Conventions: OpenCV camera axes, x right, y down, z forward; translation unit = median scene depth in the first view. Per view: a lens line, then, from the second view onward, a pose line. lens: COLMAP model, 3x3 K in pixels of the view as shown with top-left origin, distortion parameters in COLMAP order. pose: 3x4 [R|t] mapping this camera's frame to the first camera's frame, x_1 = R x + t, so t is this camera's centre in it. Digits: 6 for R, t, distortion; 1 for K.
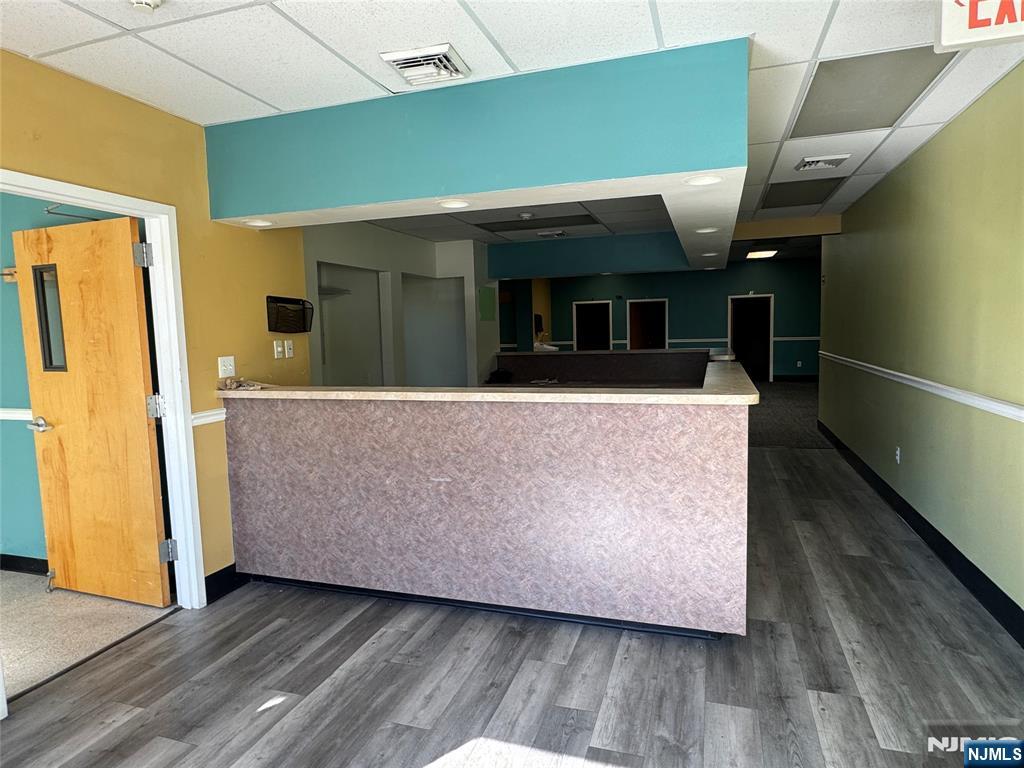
lens RADIAL K [[610.8, 0, 511.8], [0, 610.8, 382.7], [0, 0, 1]] dist [0.000427, 0.000673]
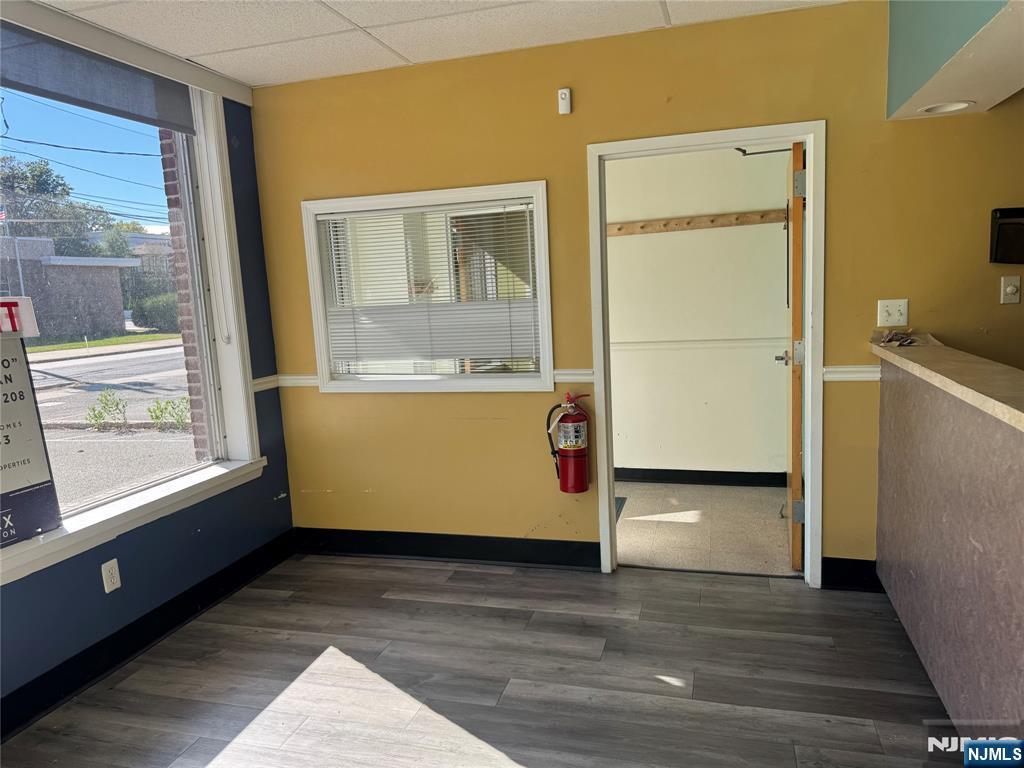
lens RADIAL K [[730.0, 0, 512.6], [0, 730.0, 385.8], [0, 0, 1]] dist [0.068017, -0.059753]
pose [[0.046693, 0.162056, -0.985676, 0.522450], [-0.045690, 0.986066, 0.159956, -0.073935], [0.997864, 0.037567, 0.053446, 0.558866]]
